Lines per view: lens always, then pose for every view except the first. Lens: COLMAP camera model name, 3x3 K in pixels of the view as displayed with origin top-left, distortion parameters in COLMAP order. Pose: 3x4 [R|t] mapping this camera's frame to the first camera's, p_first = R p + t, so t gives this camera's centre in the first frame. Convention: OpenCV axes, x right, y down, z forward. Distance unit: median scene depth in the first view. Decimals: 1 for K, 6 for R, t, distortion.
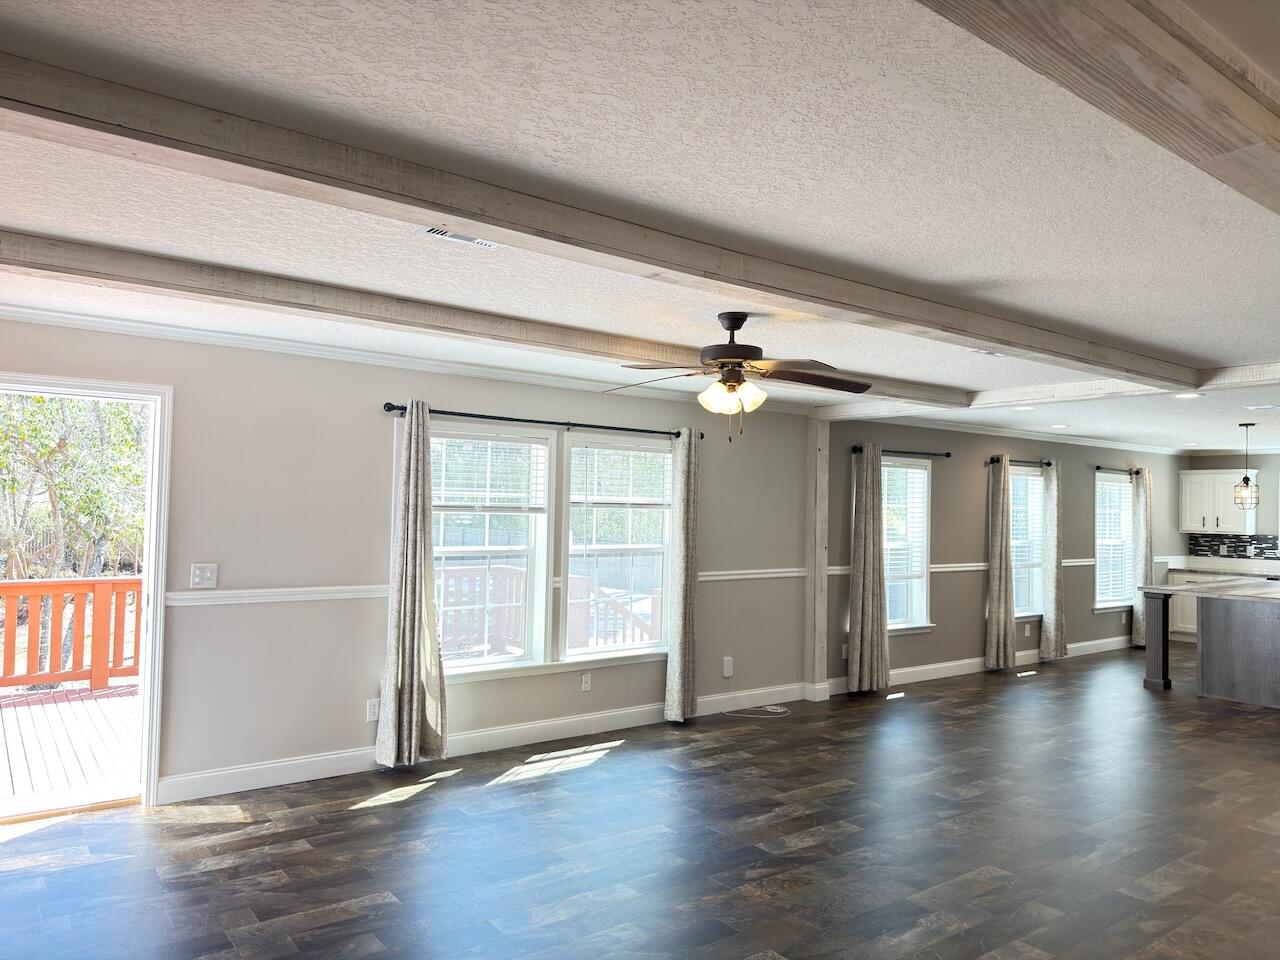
lens RADIAL K [[879.3, 0, 640.0], [0, 879.3, 480.0], [0, 0, 1]] dist [0.043351, -0.074330]
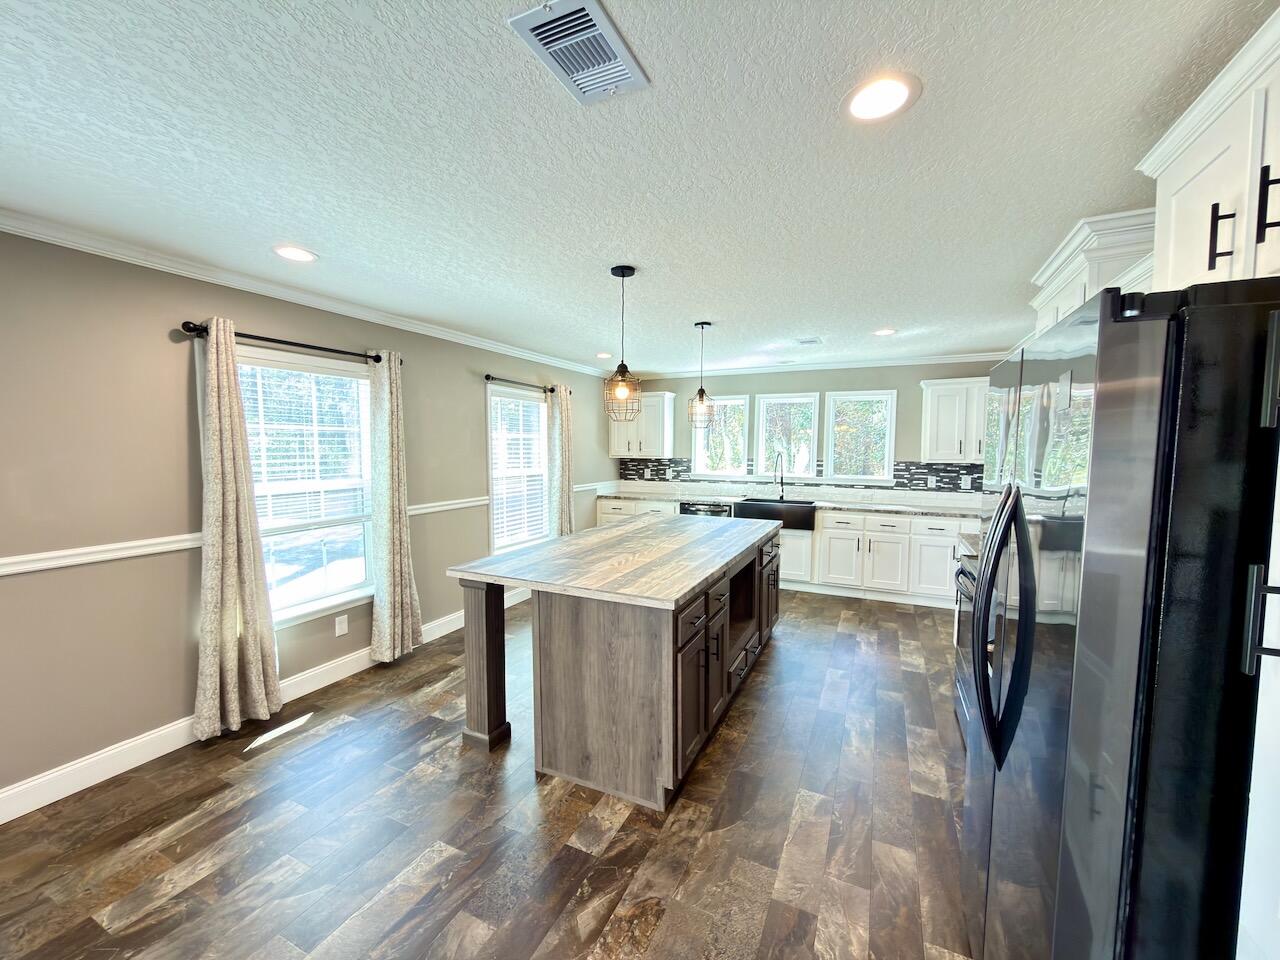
lens RADIAL K [[509.0, 0, 643.4], [0, 509.0, 481.7], [0, 0, 1]] dist [0.001249, -0.000722]
pose [[0.878745, -0.052312, 0.474416, 0.452886], [0.001801, 0.994332, 0.106305, 0.031199], [-0.477288, -0.092560, 0.873859, 0.585194]]
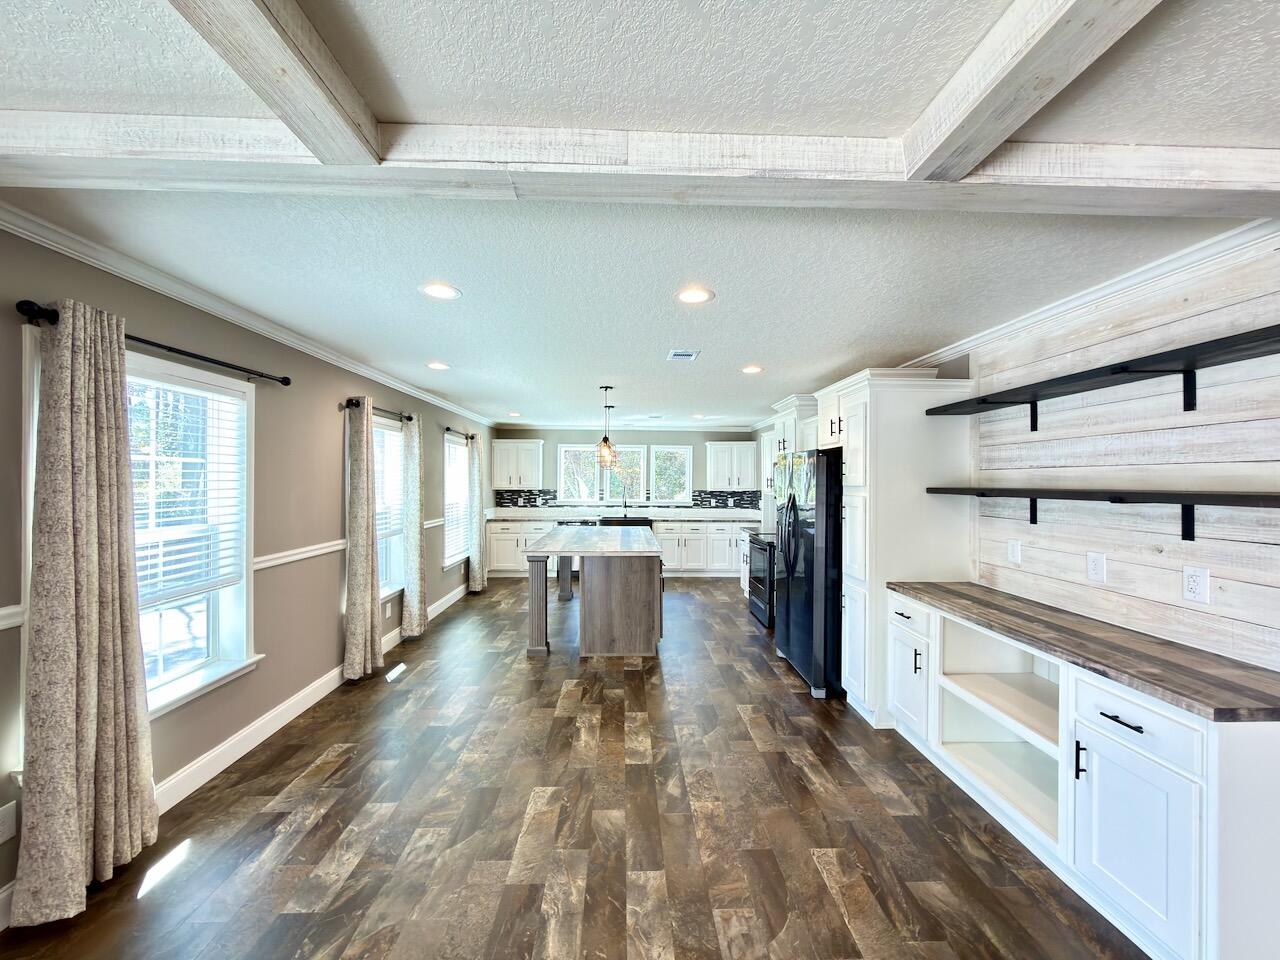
lens RADIAL K [[509.0, 0, 643.4], [0, 509.0, 481.7], [0, 0, 1]] dist [0.001249, -0.000722]
pose [[0.559895, -0.019916, 0.828324, 0.167607], [-0.017795, 0.999191, 0.036053, 0.023251], [-0.828373, -0.034926, 0.559087, 0.516589]]
